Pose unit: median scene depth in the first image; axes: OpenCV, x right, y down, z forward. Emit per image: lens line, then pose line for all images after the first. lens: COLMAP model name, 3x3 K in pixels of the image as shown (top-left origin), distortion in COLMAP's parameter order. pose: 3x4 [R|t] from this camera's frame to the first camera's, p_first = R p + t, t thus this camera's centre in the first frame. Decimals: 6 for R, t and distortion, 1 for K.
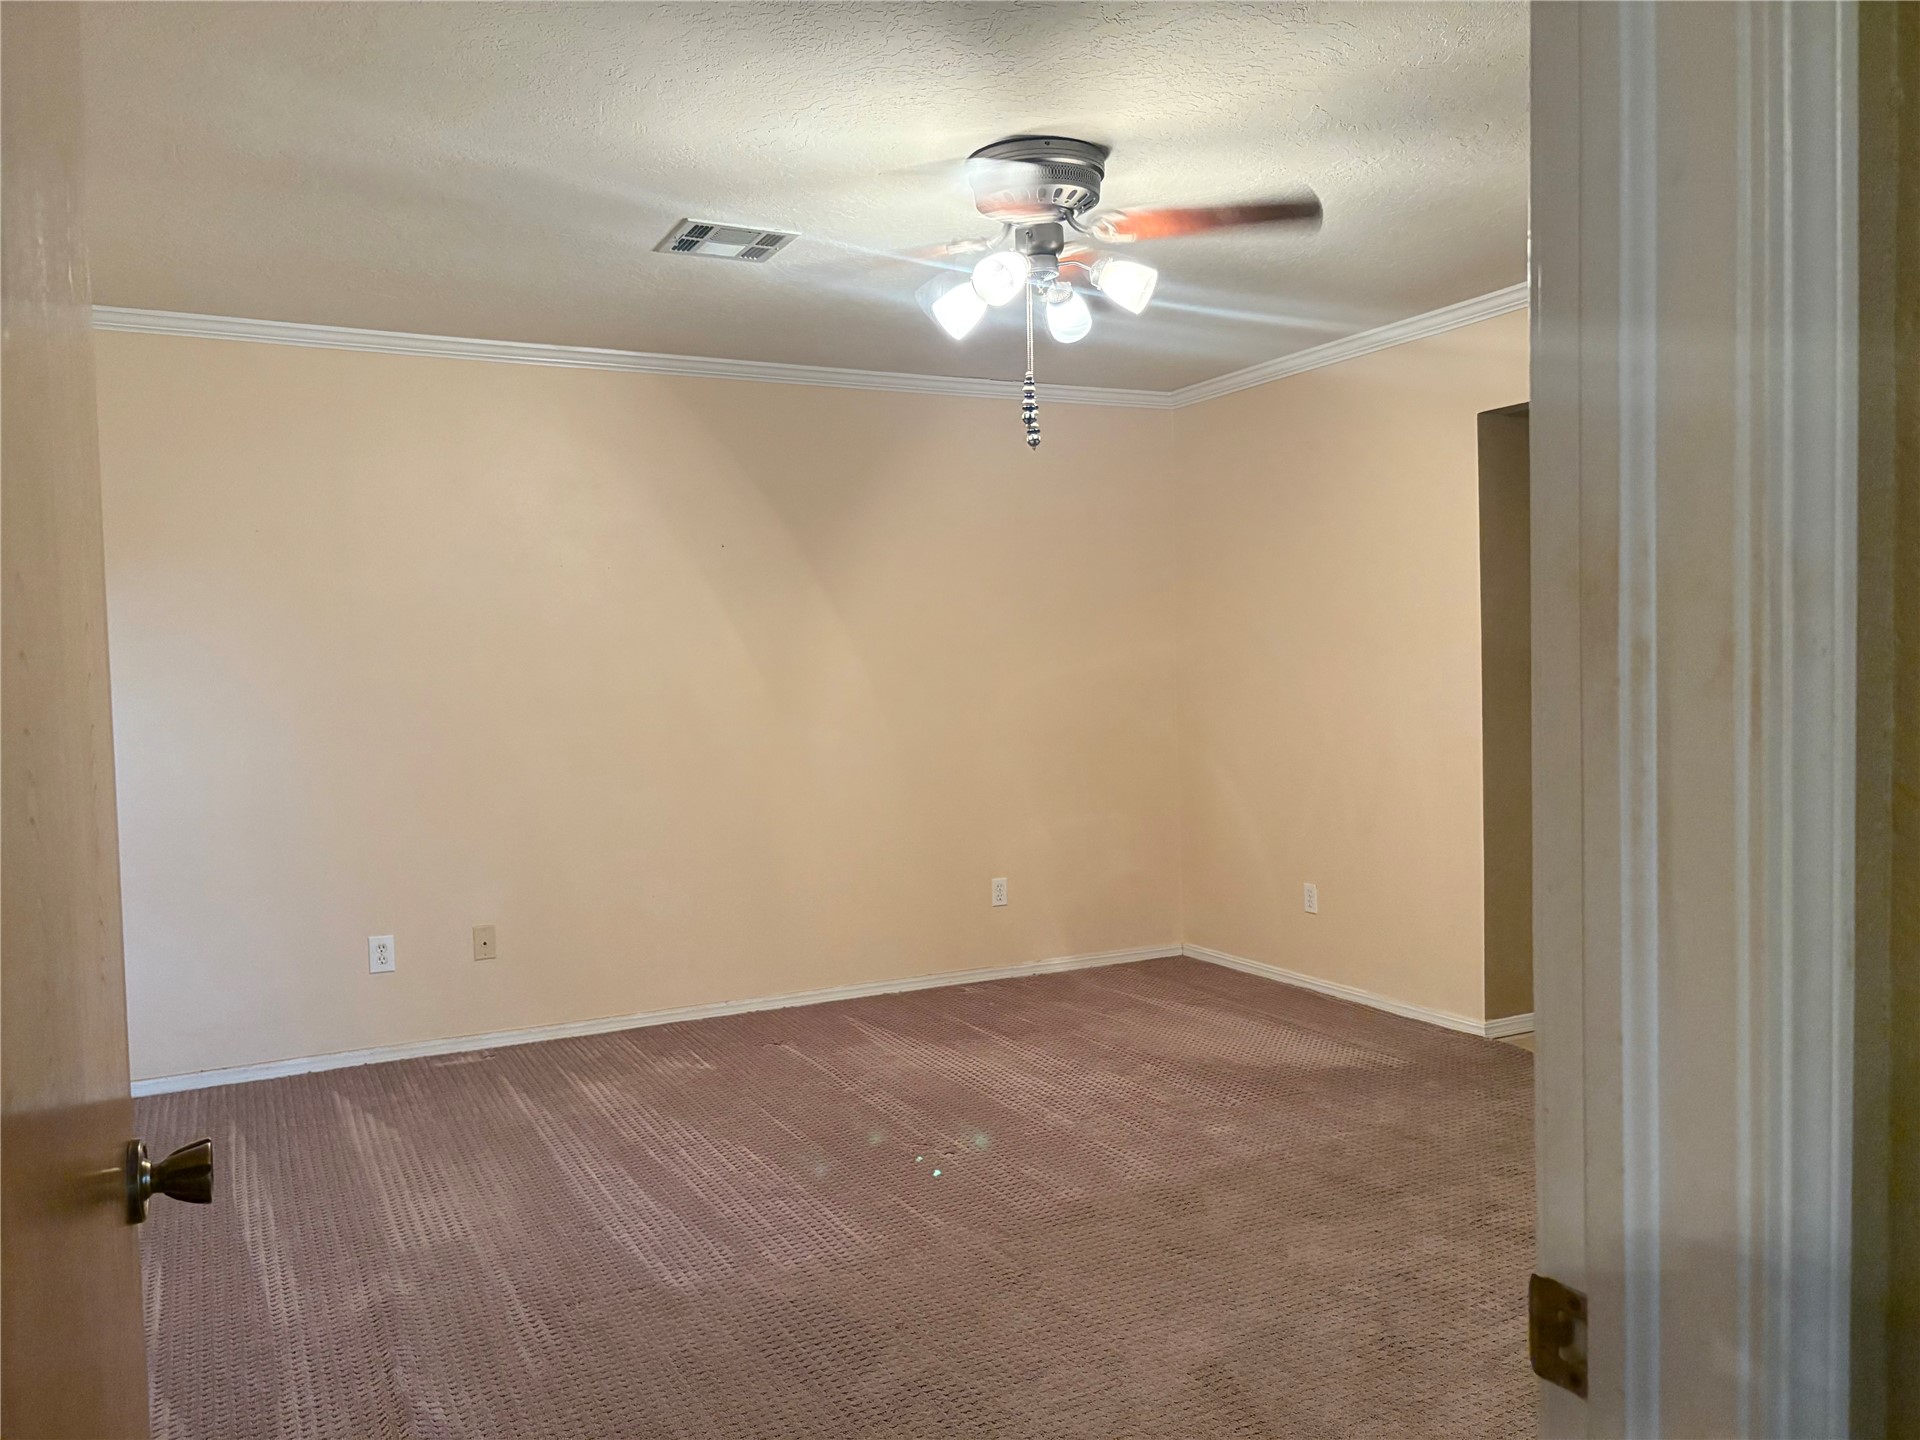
lens RADIAL K [[1458.6, 0, 966.0], [0, 1458.6, 721.2], [0, 0, 1]] dist [0.042908, -0.043988]
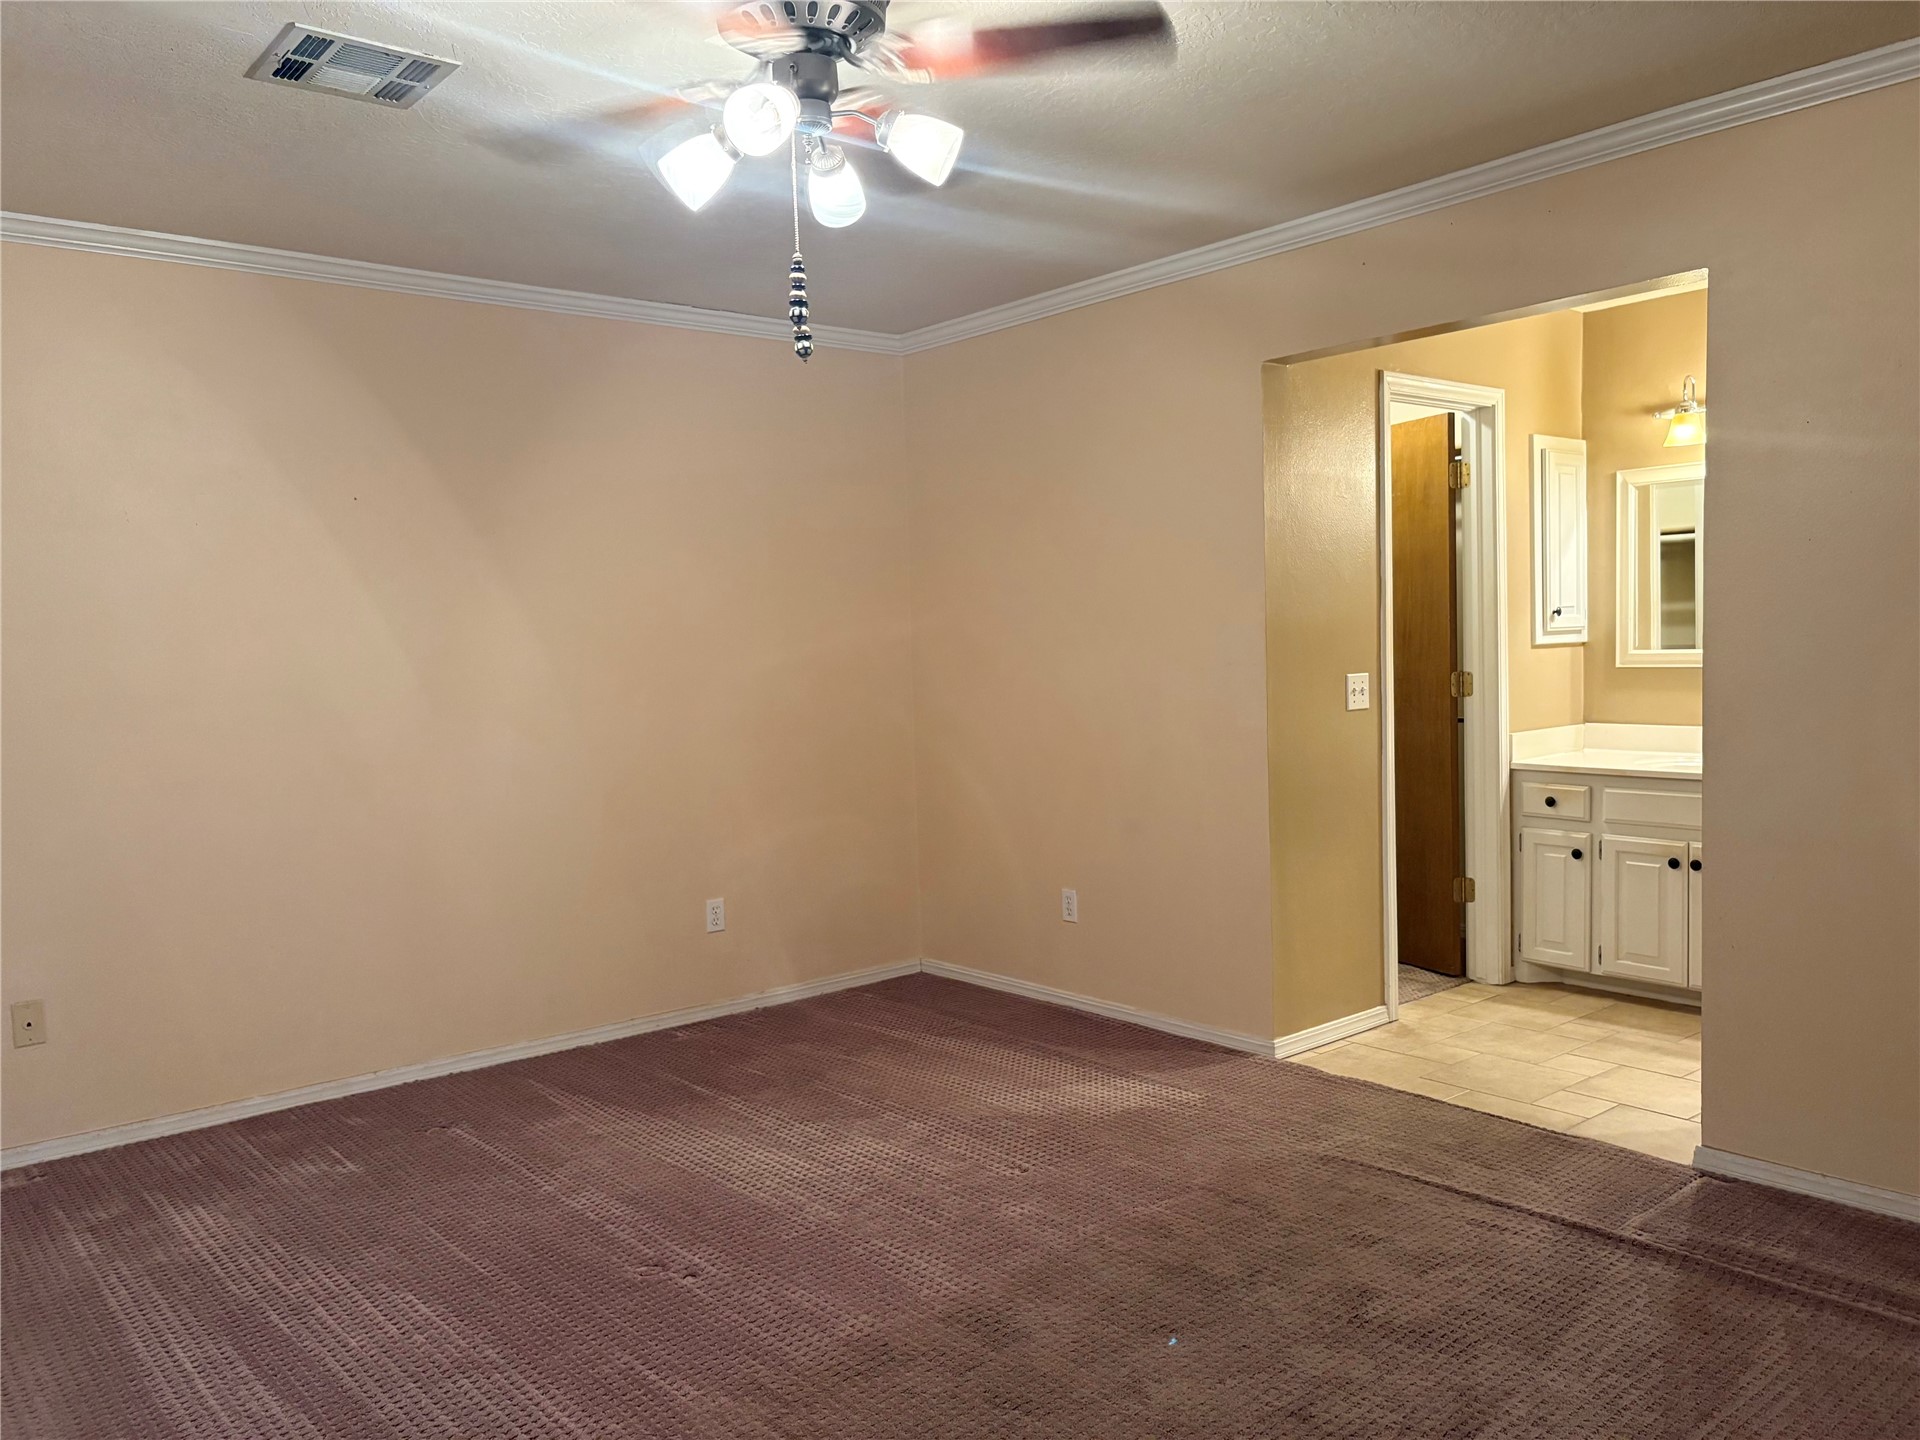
lens RADIAL K [[1458.6, 0, 963.8], [0, 1458.6, 732.1], [0, 0, 1]] dist [0.042908, -0.043988]
pose [[0.973749, -0.019924, 0.226752, -0.039913], [0.015106, 0.999622, 0.022963, -0.010245], [-0.227124, -0.018935, 0.973682, 0.209062]]
